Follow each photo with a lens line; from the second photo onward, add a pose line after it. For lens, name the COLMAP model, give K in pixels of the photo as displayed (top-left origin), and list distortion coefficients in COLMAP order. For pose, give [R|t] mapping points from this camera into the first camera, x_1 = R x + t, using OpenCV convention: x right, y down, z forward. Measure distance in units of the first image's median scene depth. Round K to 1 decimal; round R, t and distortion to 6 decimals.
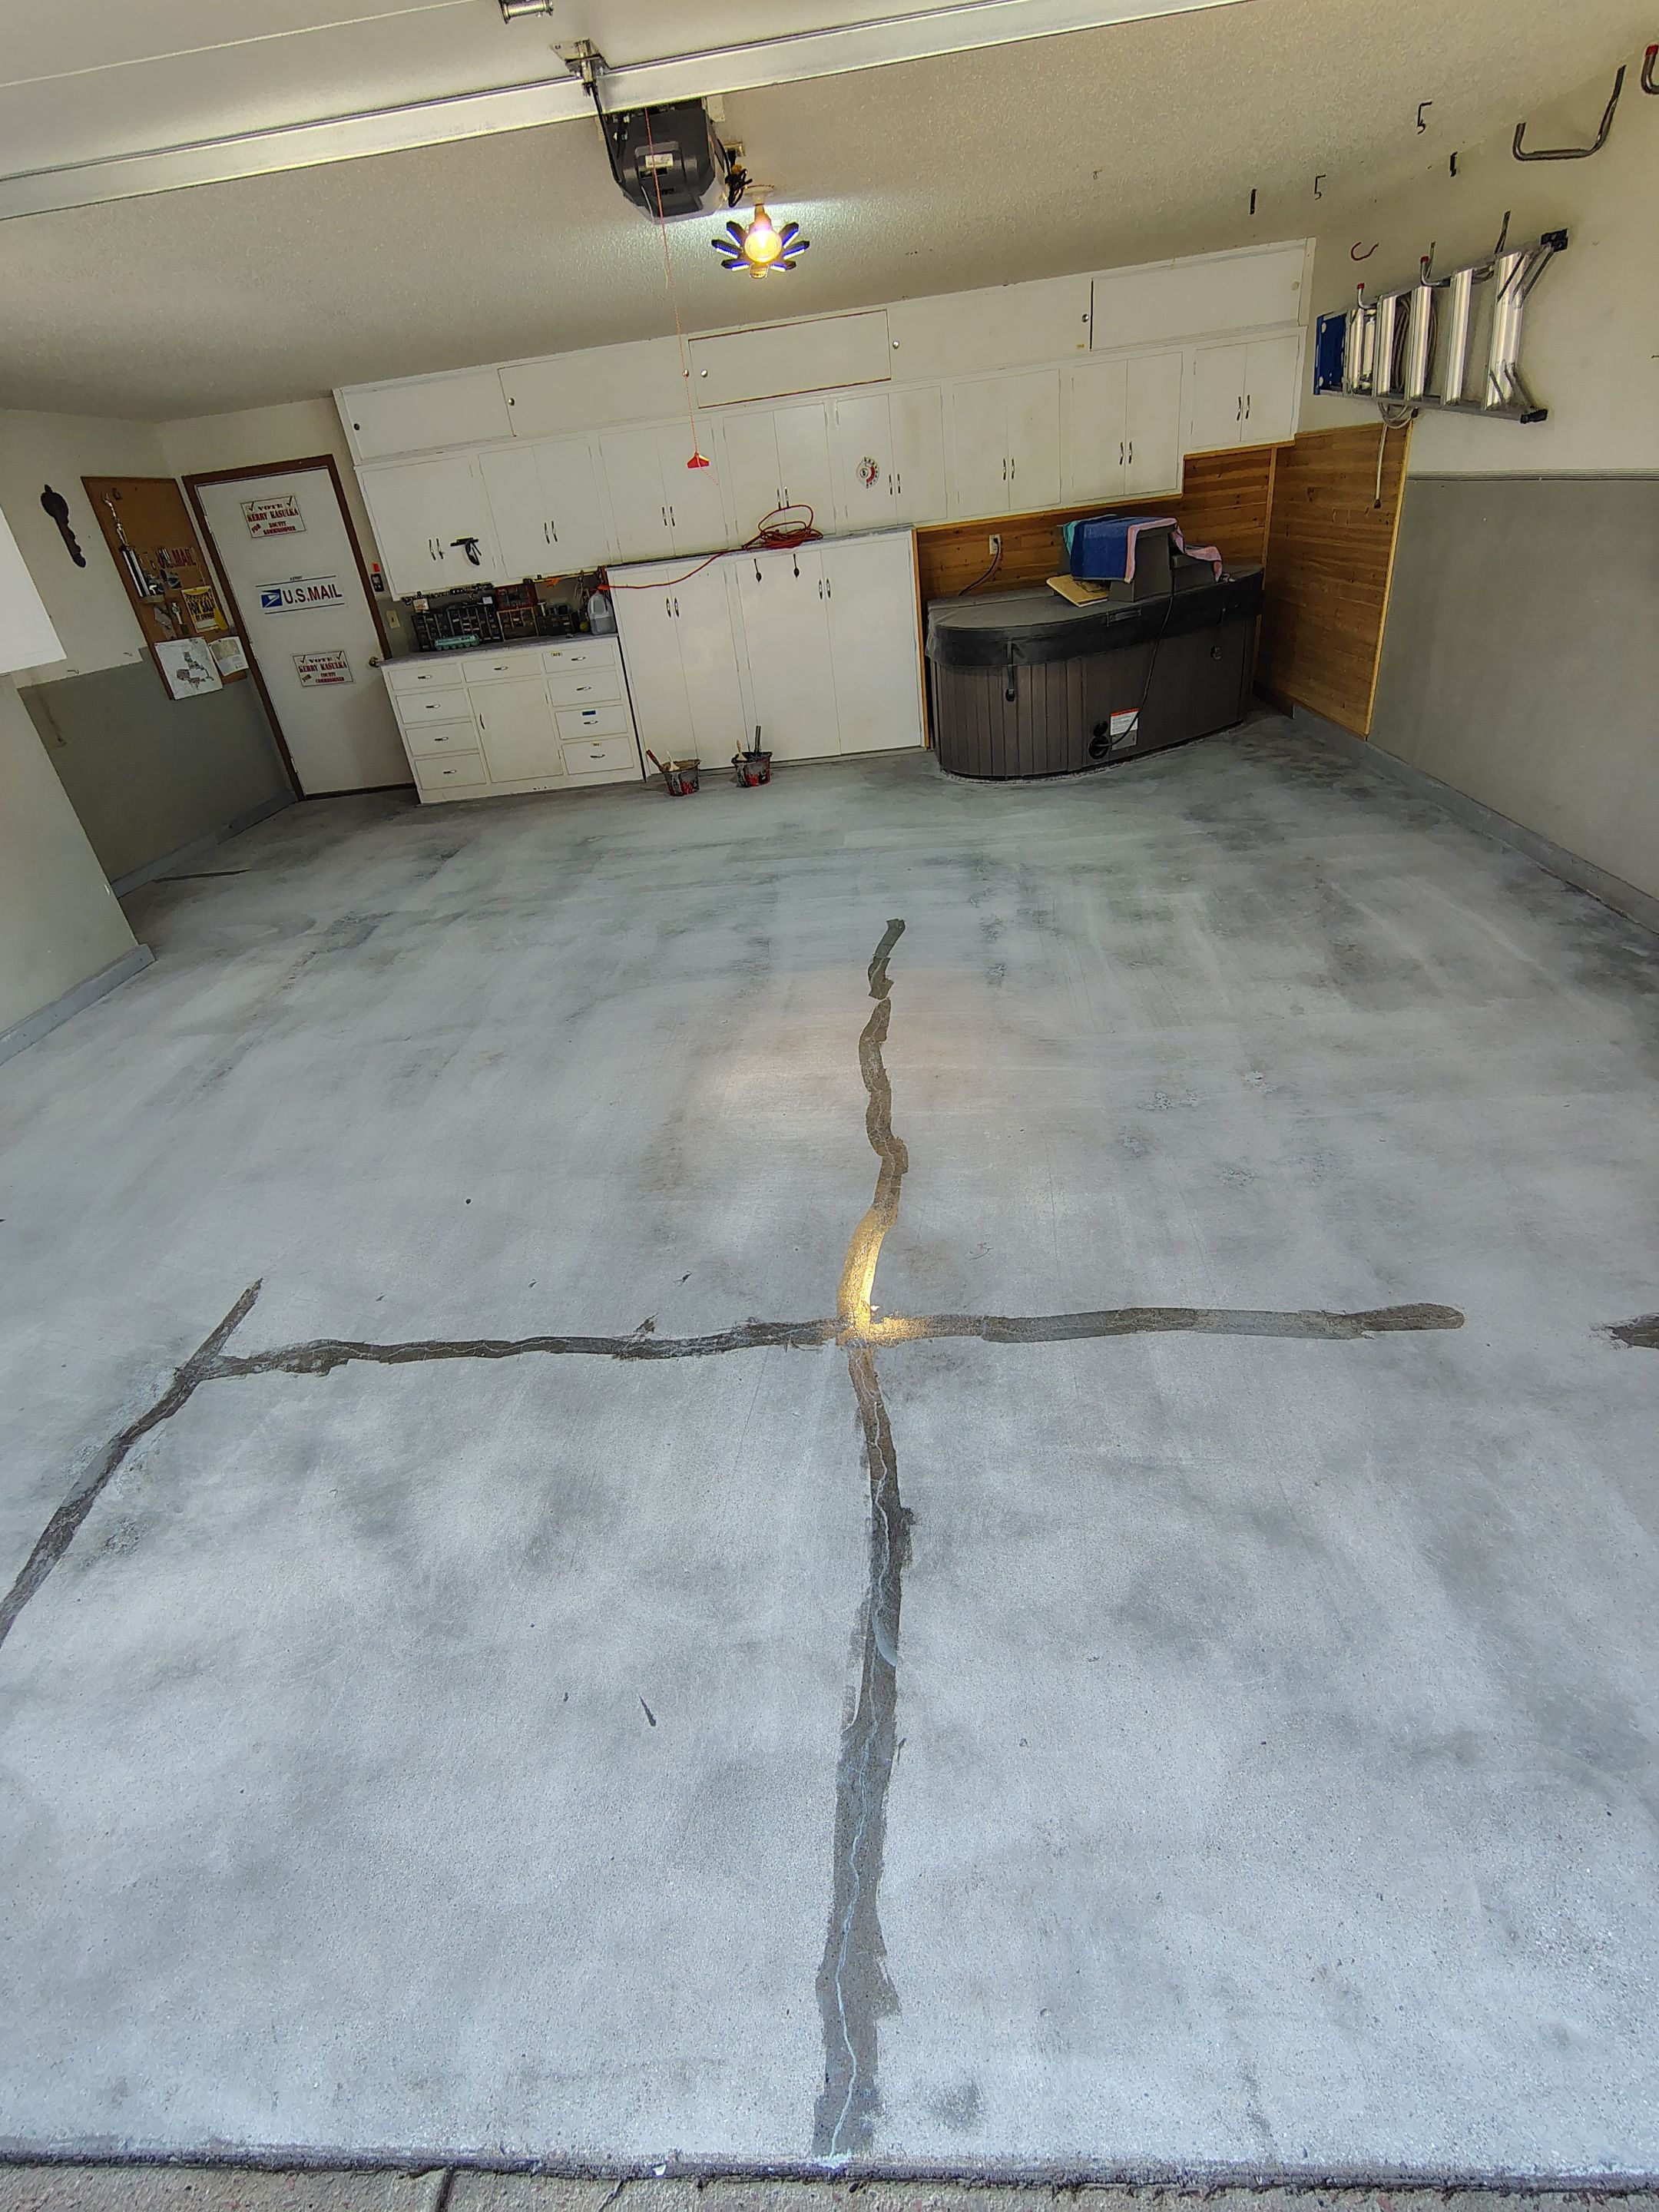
lens RADIAL K [[1036.1, 0, 820.0], [0, 1036.1, 1102.2], [0, 0, 1]] dist [-0.011374, 0.004633]
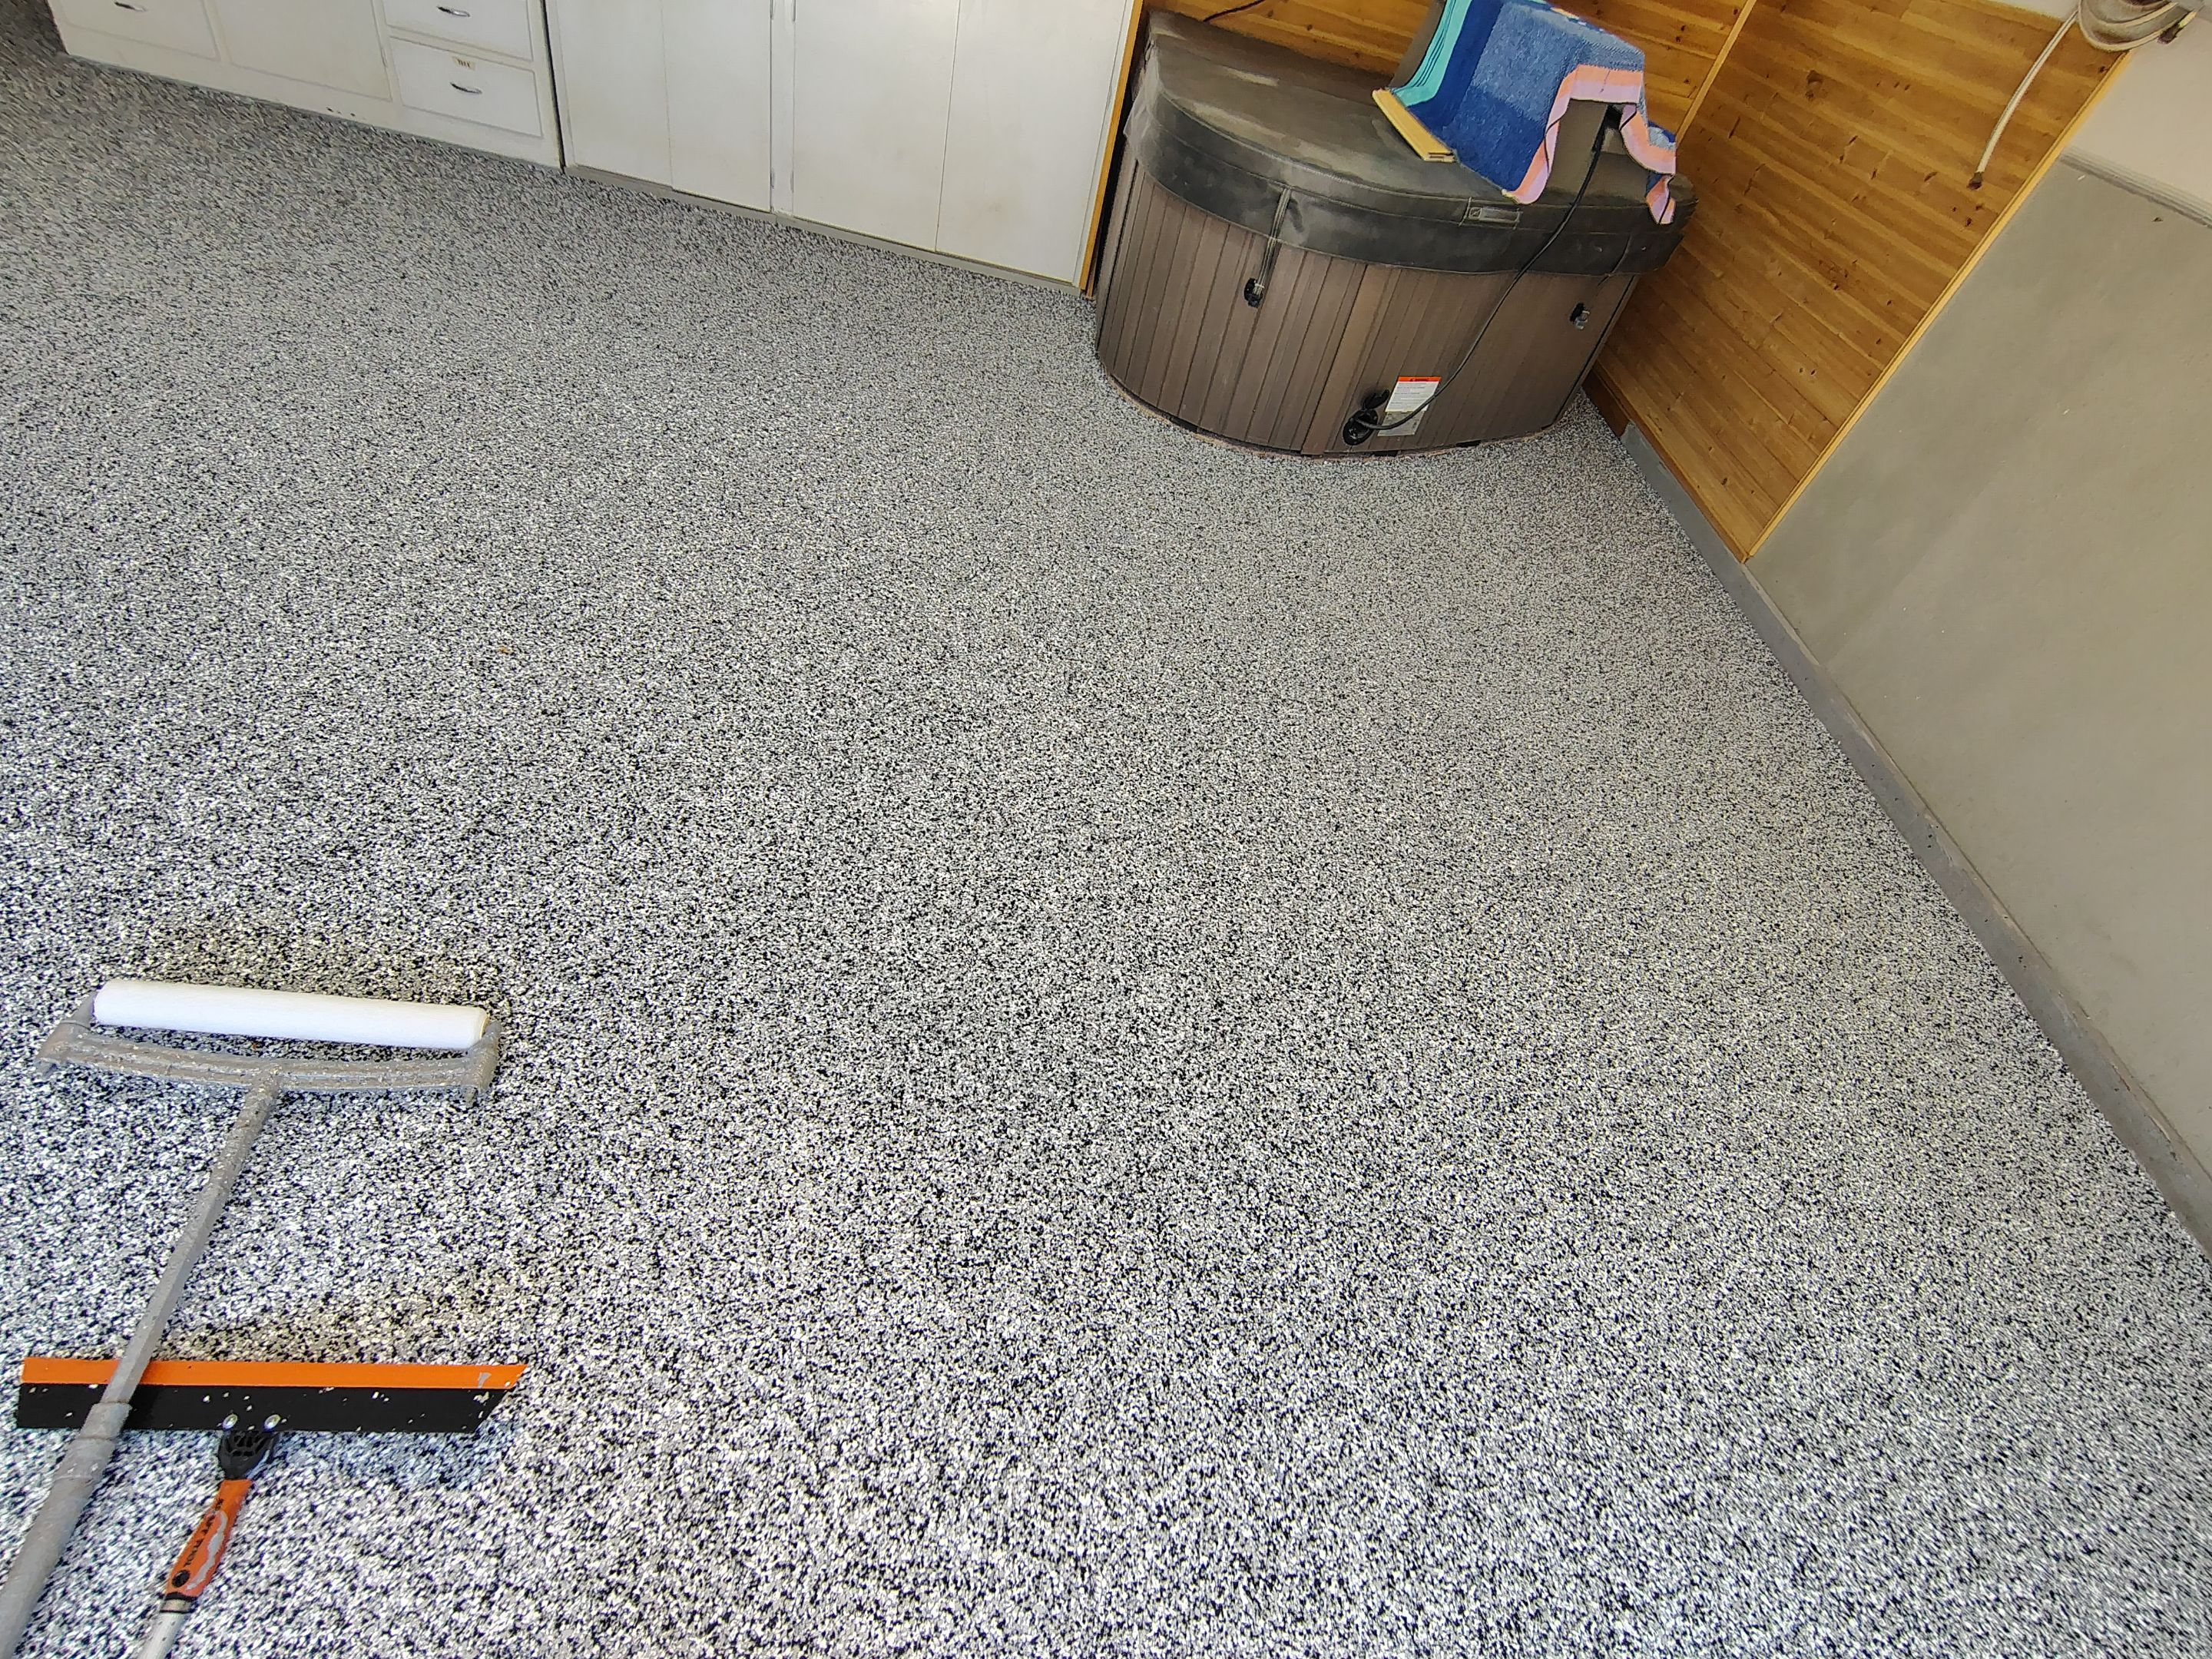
lens RADIAL K [[1036.1, 0, 1100.3], [0, 1036.1, 835.7], [0, 0, 1]] dist [-0.011374, 0.004633]
pose [[0.943691, 0.194289, 0.267767, 0.019947], [-0.261051, 0.934512, 0.241949, -0.232133], [-0.203223, -0.298226, 0.932610, 0.420345]]
